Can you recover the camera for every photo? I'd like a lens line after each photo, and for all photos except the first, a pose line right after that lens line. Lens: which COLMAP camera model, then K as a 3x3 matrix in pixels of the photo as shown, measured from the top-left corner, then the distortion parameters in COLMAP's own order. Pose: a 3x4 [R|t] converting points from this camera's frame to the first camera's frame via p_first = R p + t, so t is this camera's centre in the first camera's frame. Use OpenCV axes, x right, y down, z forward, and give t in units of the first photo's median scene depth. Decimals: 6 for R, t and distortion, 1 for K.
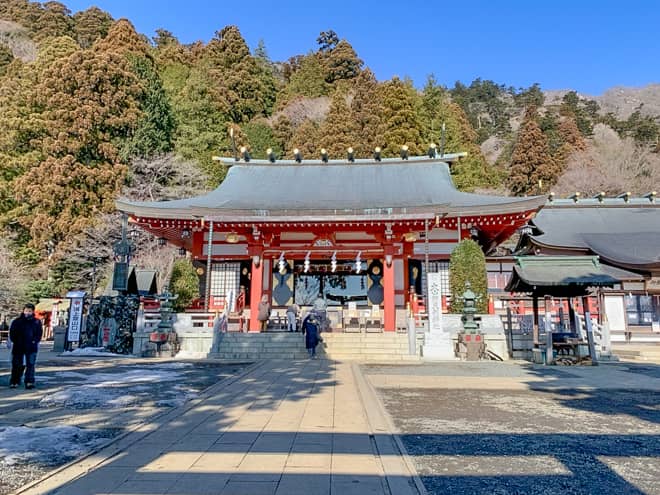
lens RADIAL K [[501.5, 0, 330.0], [0, 501.5, 247.5], [0, 0, 1]] dist [0.003288, -0.001231]
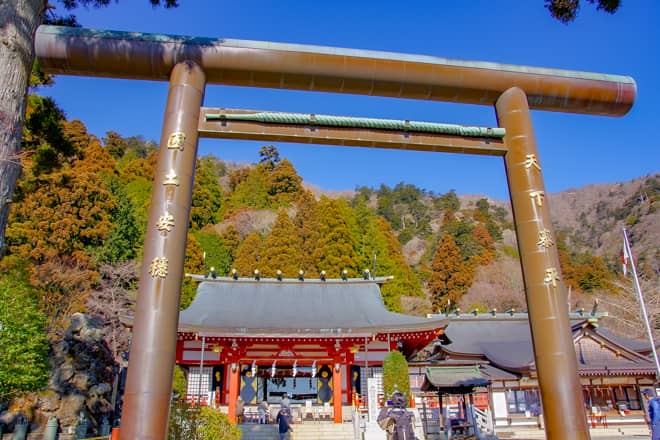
lens RADIAL K [[511.3, 0, 330.0], [0, 511.3, 220.0], [0, 0, 1]] dist [-0.090892, 0.006309]
pose [[0.989710, 0.038478, 0.137818, -0.088152], [-0.005446, 0.972597, -0.232434, -0.035673], [-0.142985, 0.229291, 0.962798, -0.324457]]
